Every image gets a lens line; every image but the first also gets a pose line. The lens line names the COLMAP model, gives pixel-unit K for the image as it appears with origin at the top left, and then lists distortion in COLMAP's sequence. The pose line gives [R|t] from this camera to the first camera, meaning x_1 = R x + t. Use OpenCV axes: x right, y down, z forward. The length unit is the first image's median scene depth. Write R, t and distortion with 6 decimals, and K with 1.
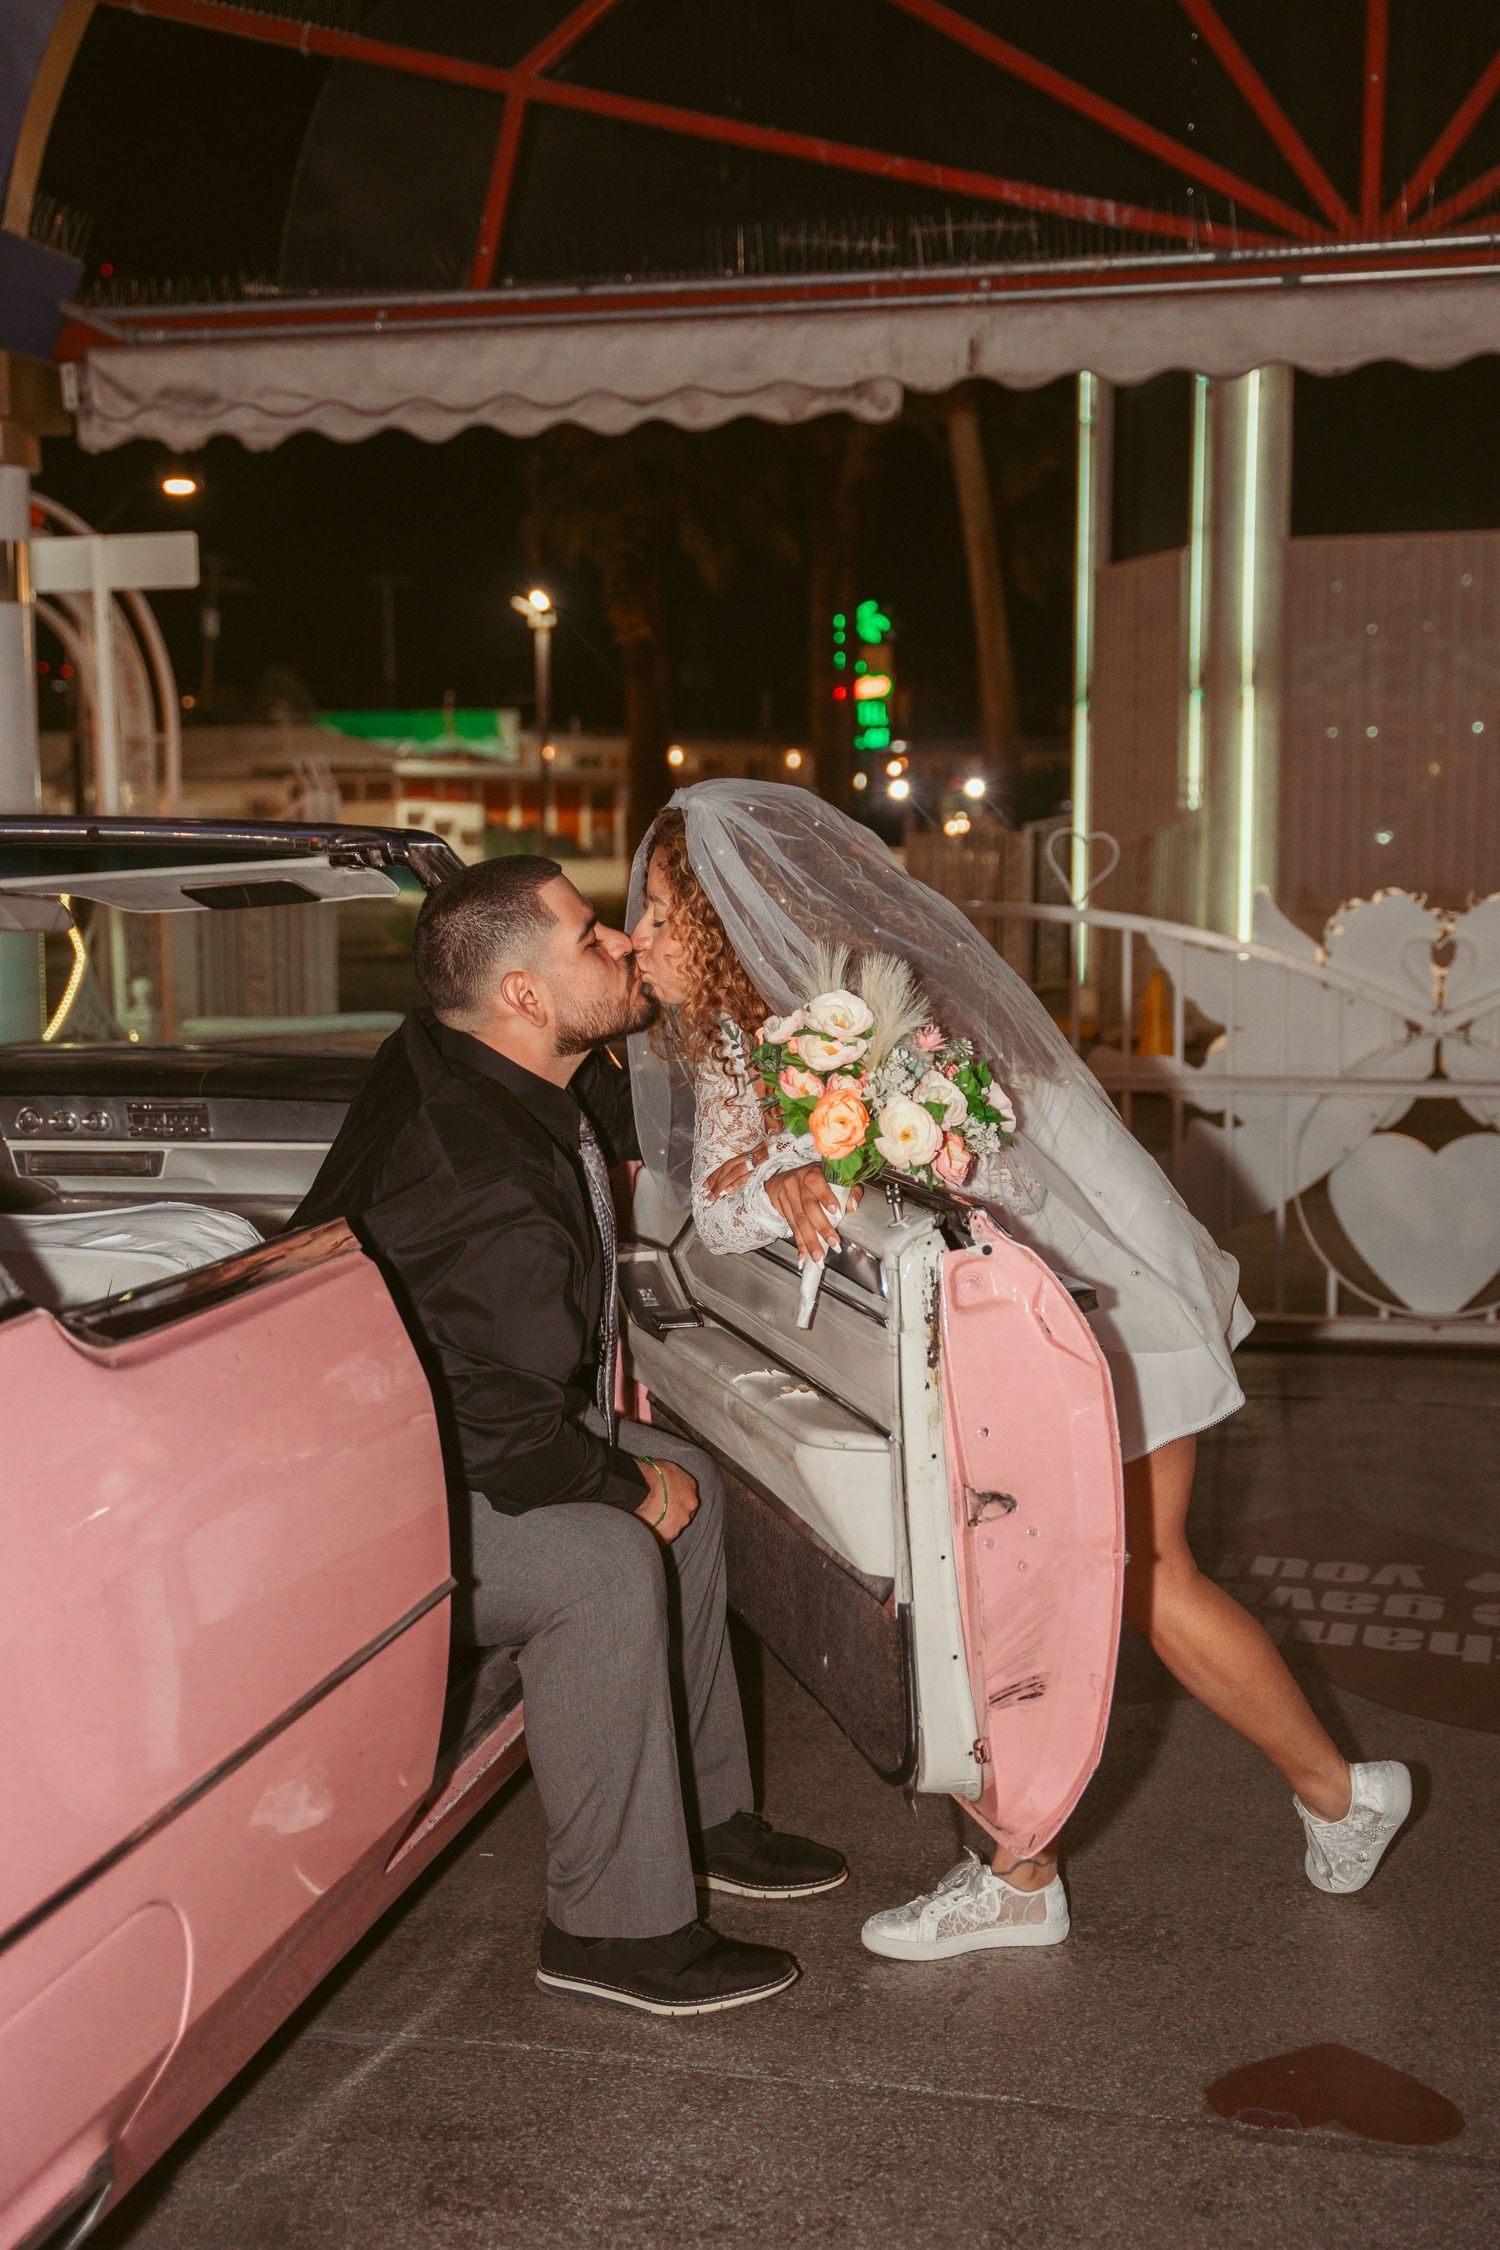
lens RADIAL K [[3128.9, 0, 753.9], [0, 3128.9, 1104.5], [0, 0, 1]] dist [0.078628, 0.000000]
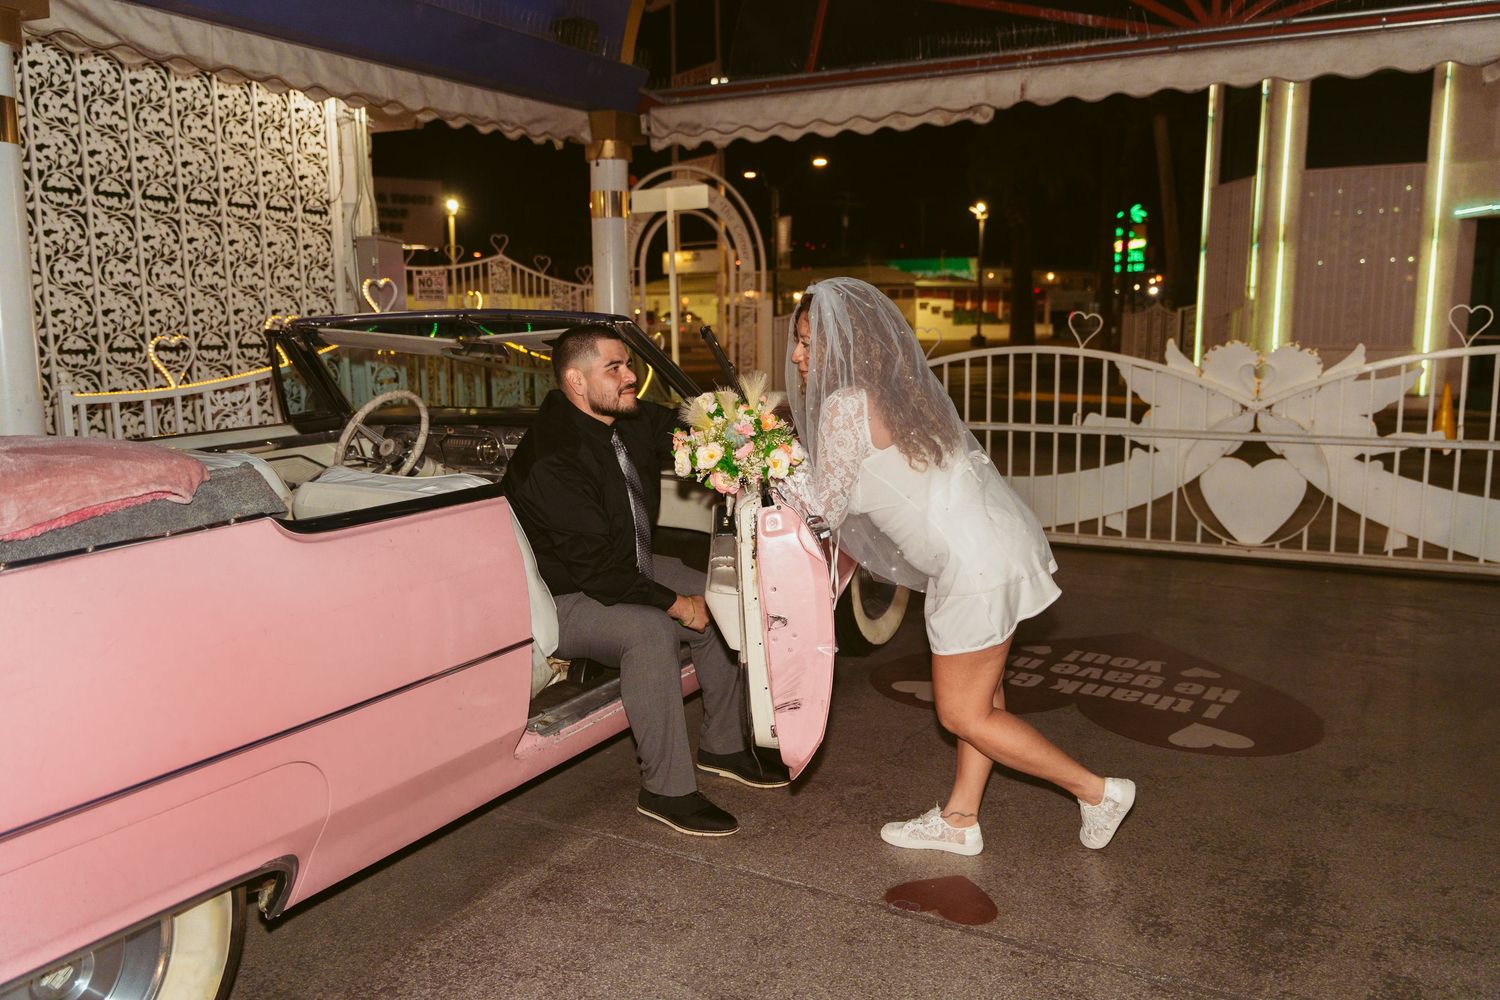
lens RADIAL K [[1347.8, 0, 755.4], [0, 1347.8, 507.7], [0, 0, 1]] dist [0.028444, -0.008293]
pose [[0.957213, 0.040580, -0.286526, 0.165351], [-0.023754, 0.997796, 0.061959, -0.005976], [0.288409, -0.052502, 0.956067, 0.042952]]
